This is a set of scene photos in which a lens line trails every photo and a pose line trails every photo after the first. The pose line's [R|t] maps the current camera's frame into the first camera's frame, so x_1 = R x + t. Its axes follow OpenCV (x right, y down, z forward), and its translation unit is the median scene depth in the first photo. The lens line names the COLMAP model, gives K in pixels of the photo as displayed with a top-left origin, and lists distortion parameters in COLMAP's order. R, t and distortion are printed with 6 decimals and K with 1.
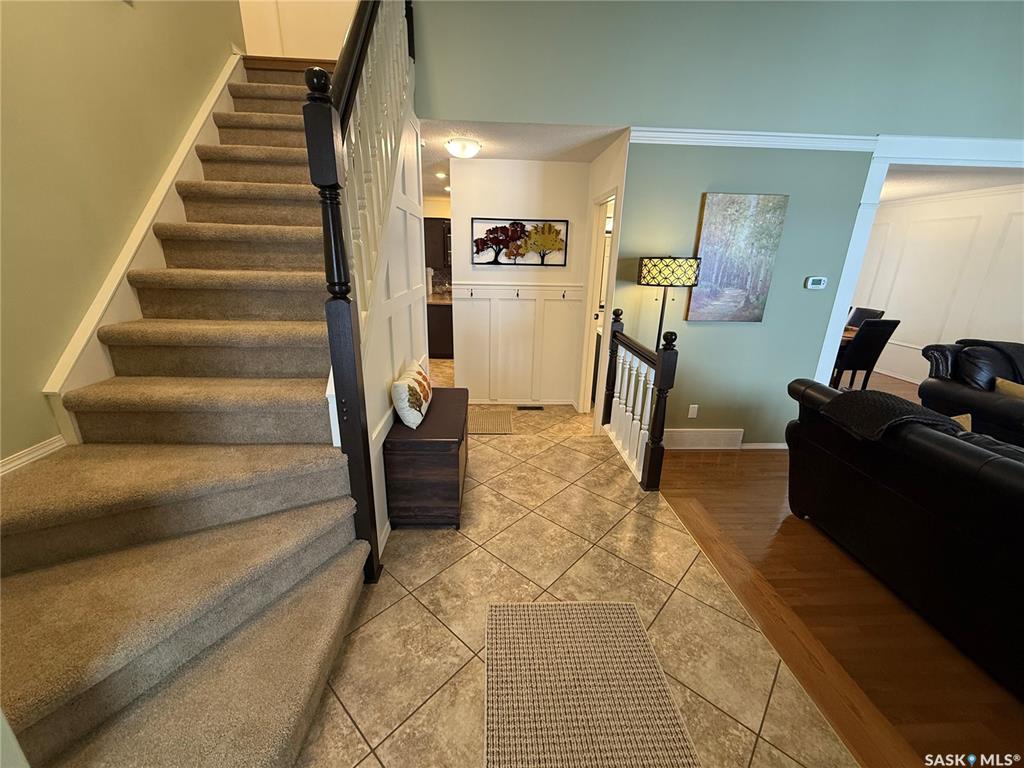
lens RADIAL K [[405.8, 0, 510.7], [0, 405.8, 385.4], [0, 0, 1]] dist [-0.001827, 0.000122]
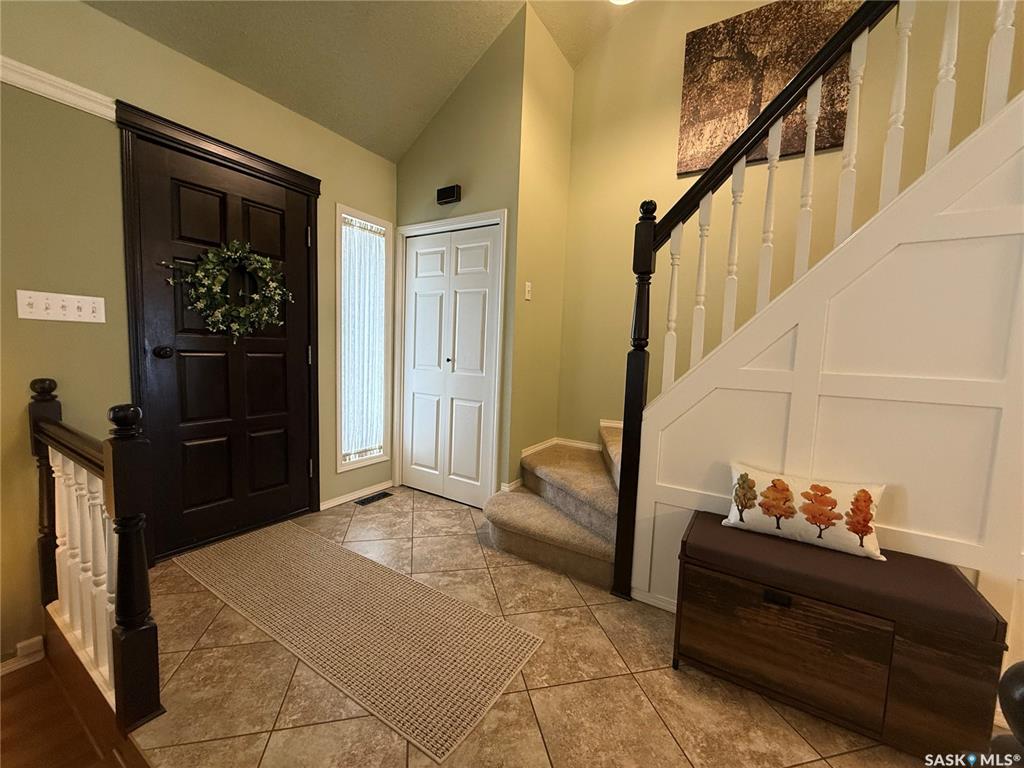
lens RADIAL K [[405.8, 0, 511.7], [0, 405.8, 382.9], [0, 0, 1]] dist [-0.001827, 0.000122]
pose [[-0.568077, 0.023972, -0.822626, 0.861152], [-0.293564, 0.927916, 0.229765, -0.281208], [0.768836, 0.372017, -0.520091, 1.322332]]
